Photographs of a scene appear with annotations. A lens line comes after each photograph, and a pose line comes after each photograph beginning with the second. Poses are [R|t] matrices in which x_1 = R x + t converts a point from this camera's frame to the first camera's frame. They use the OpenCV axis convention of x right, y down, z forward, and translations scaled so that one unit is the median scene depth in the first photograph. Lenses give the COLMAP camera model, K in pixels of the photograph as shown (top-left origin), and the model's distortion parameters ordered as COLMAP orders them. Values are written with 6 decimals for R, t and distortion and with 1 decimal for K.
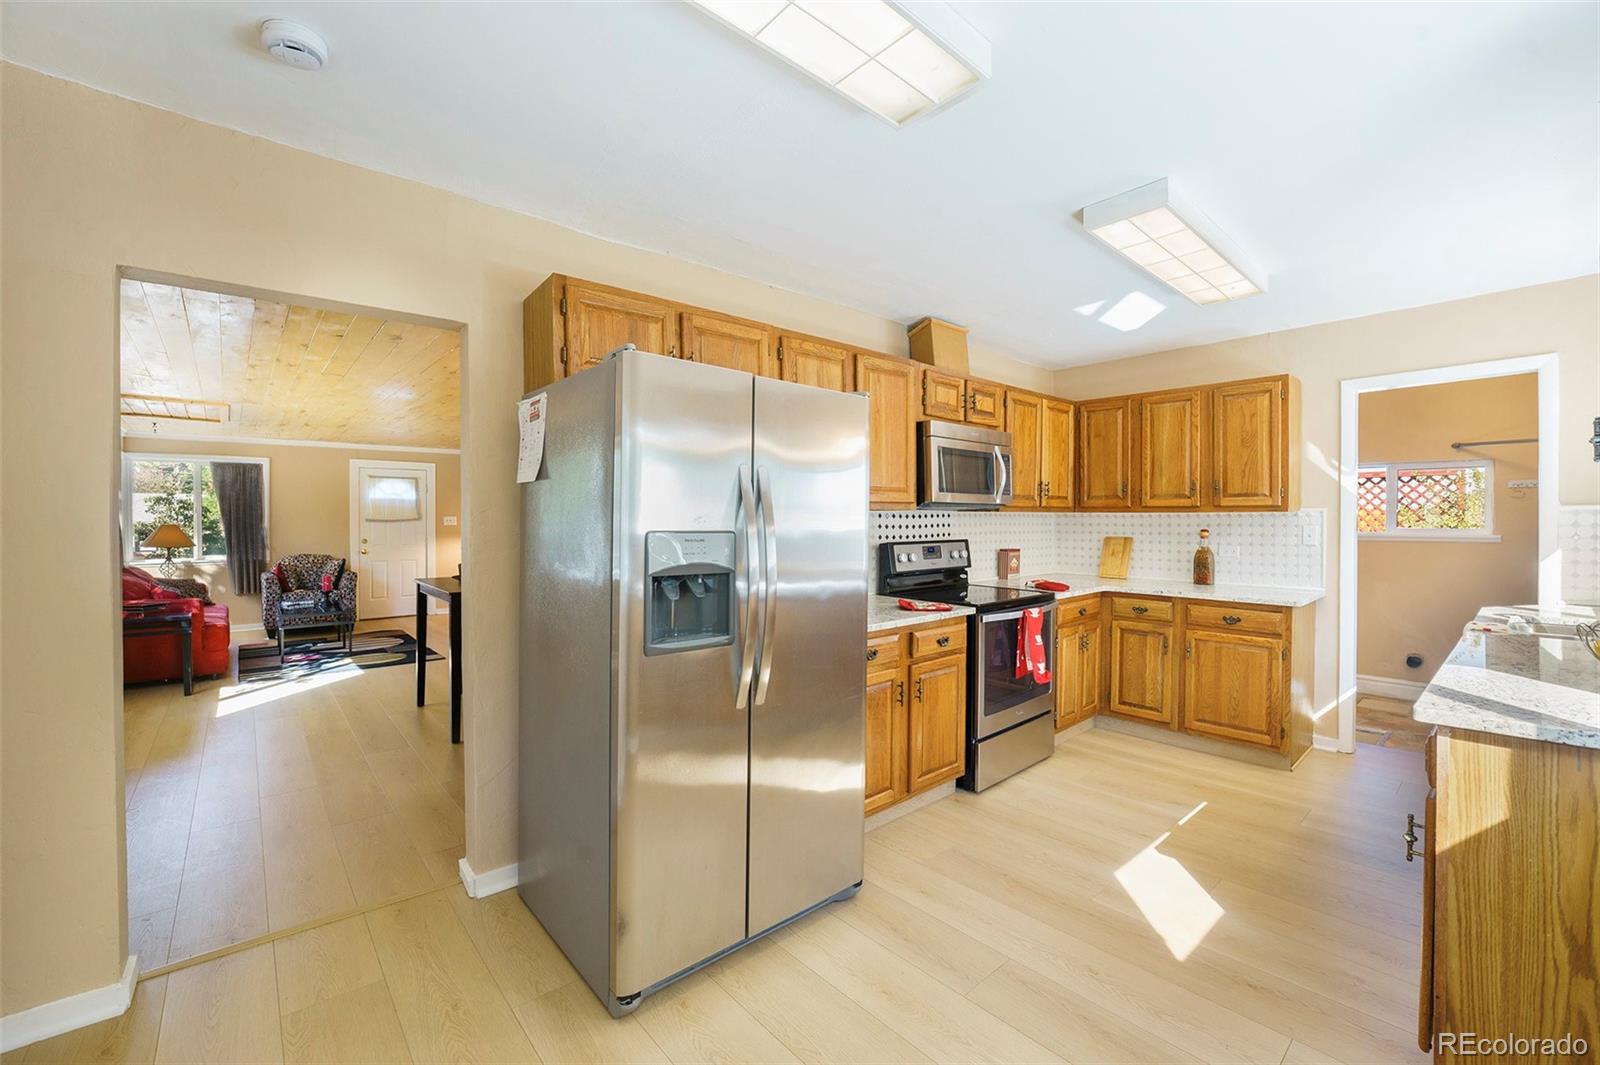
lens RADIAL K [[660.6, 0, 800.0], [0, 660.6, 532.5], [0, 0, 1]] dist [-0.025082, 0.000095]
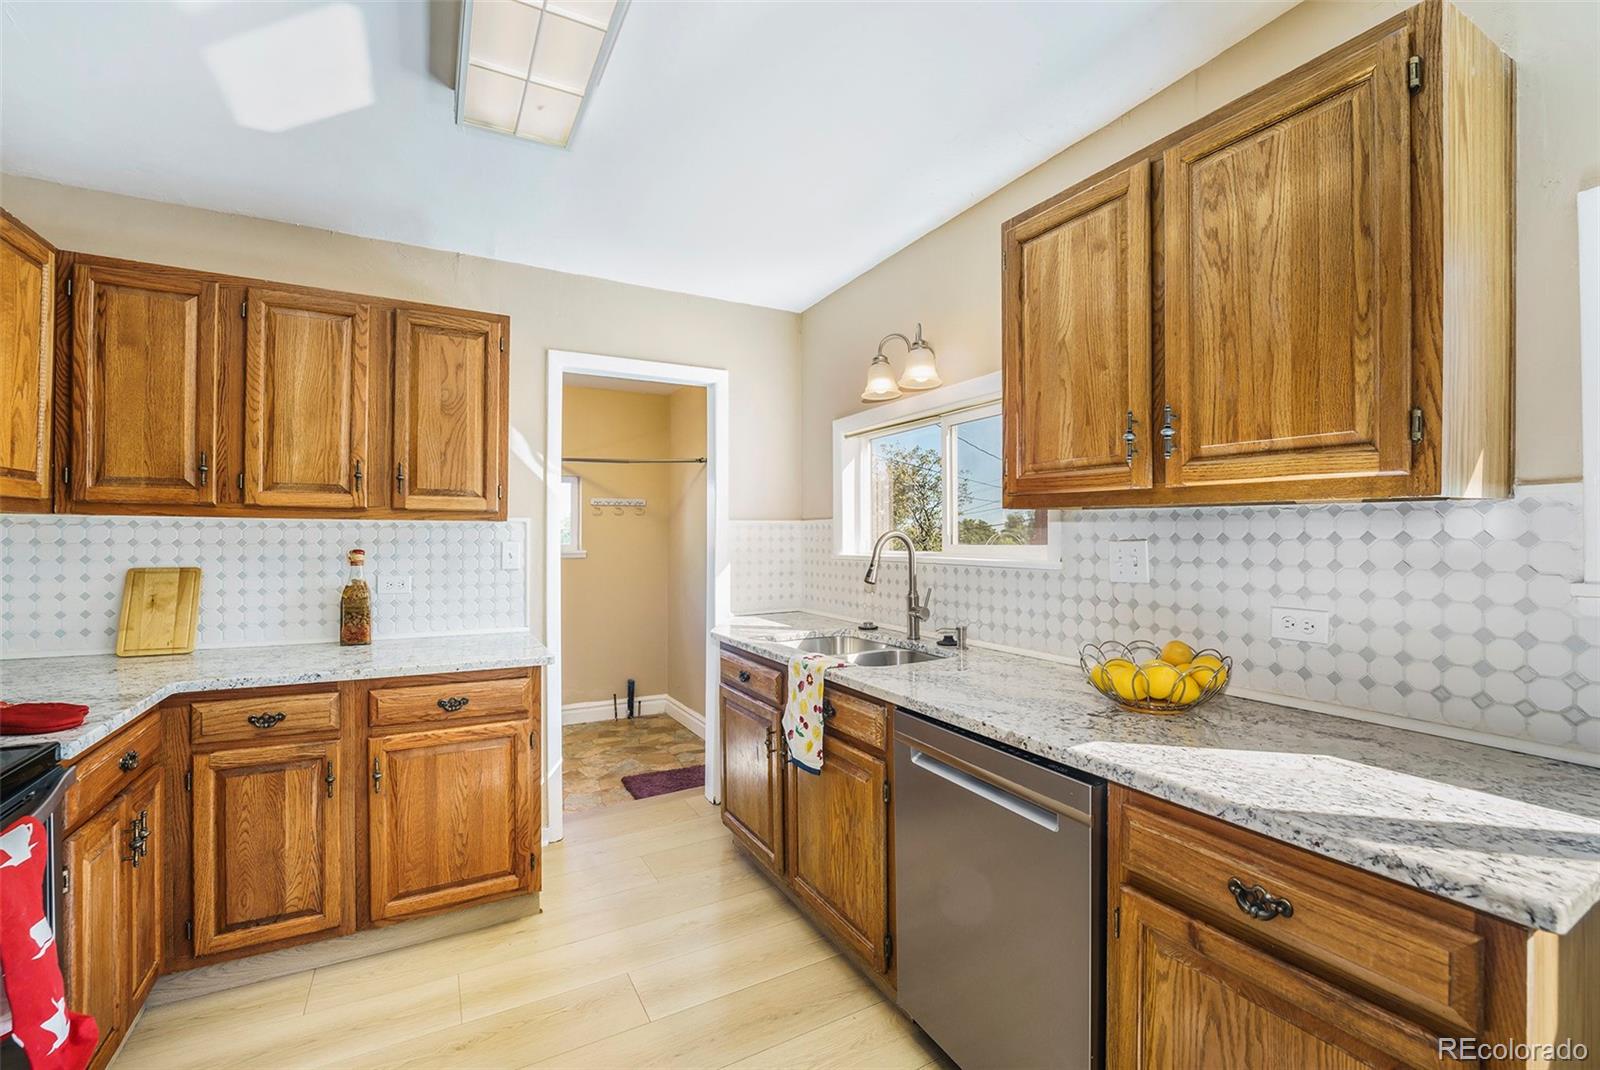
lens RADIAL K [[670.7, 0, 800.0], [0, 670.7, 535.0], [0, 0, 1]] dist [-0.028990, 0.000553]
pose [[0.199511, 0.005984, 0.979877, 0.127790], [0.017166, 0.999807, -0.009601, -0.005460], [-0.979745, 0.018736, 0.199370, 0.526466]]
